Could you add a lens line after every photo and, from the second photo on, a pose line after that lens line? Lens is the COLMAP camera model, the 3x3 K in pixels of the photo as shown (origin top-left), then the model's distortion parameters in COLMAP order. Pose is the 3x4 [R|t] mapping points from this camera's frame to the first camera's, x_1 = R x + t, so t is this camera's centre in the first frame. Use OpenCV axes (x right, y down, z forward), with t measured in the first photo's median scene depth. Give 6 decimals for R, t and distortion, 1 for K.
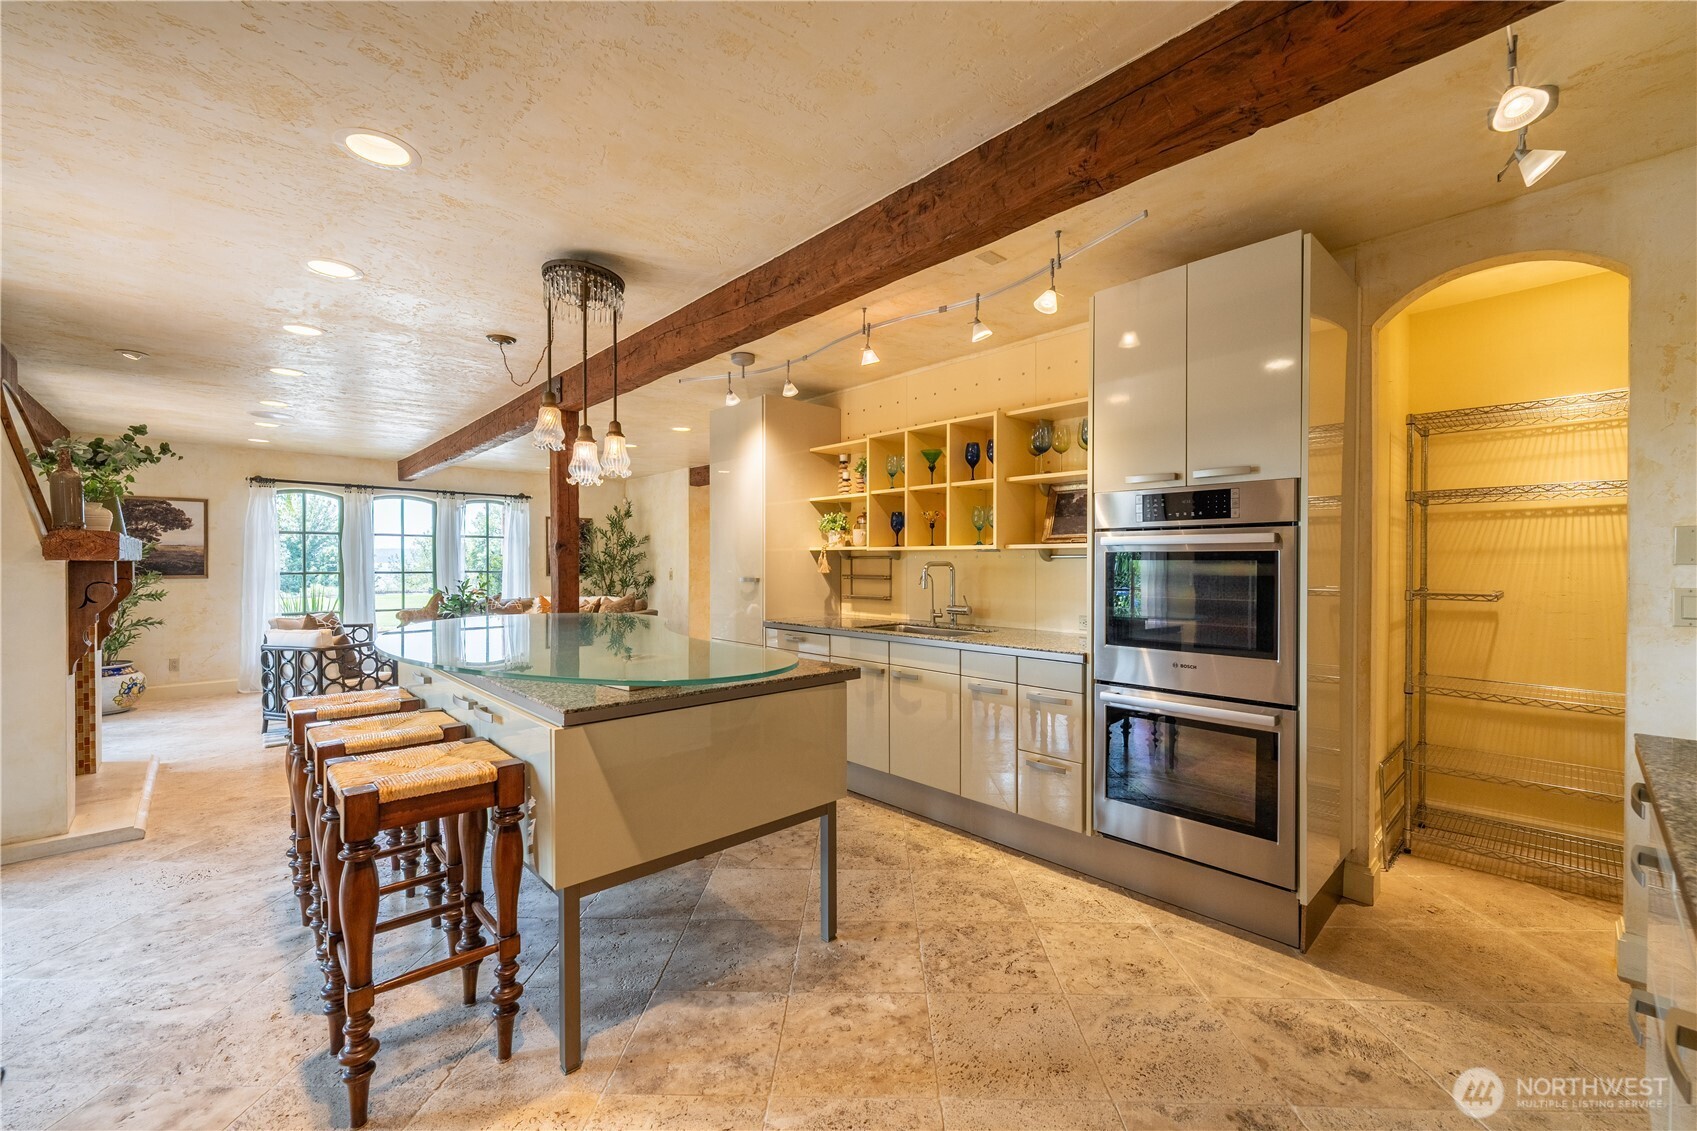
lens RADIAL K [[686.9, 0, 846.3], [0, 686.9, 566.2], [0, 0, 1]] dist [-0.001761, 0.000407]
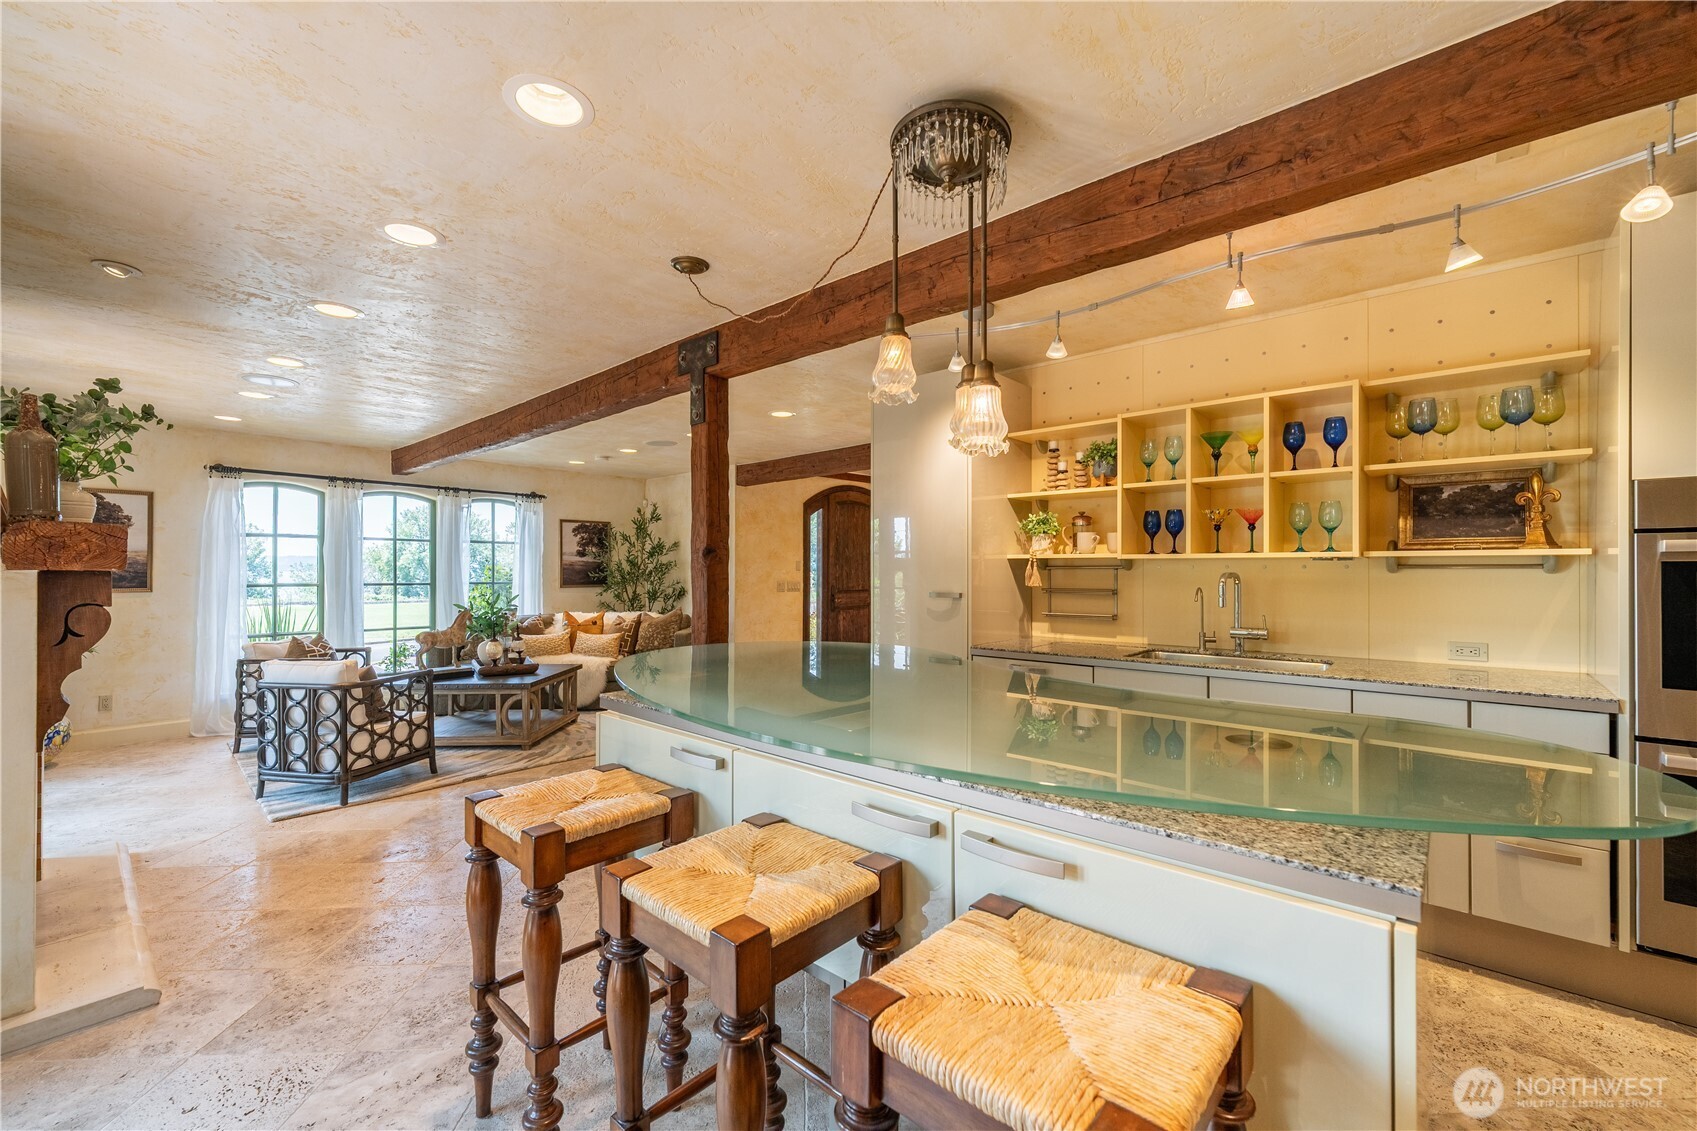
lens RADIAL K [[686.9, 0, 851.3], [0, 686.9, 567.7], [0, 0, 1]] dist [-0.001761, 0.000407]
pose [[0.995283, 0.001547, 0.097005, -0.308521], [-0.000418, 0.999932, -0.011659, -0.002522], [-0.097017, 0.011563, 0.995216, 0.204979]]
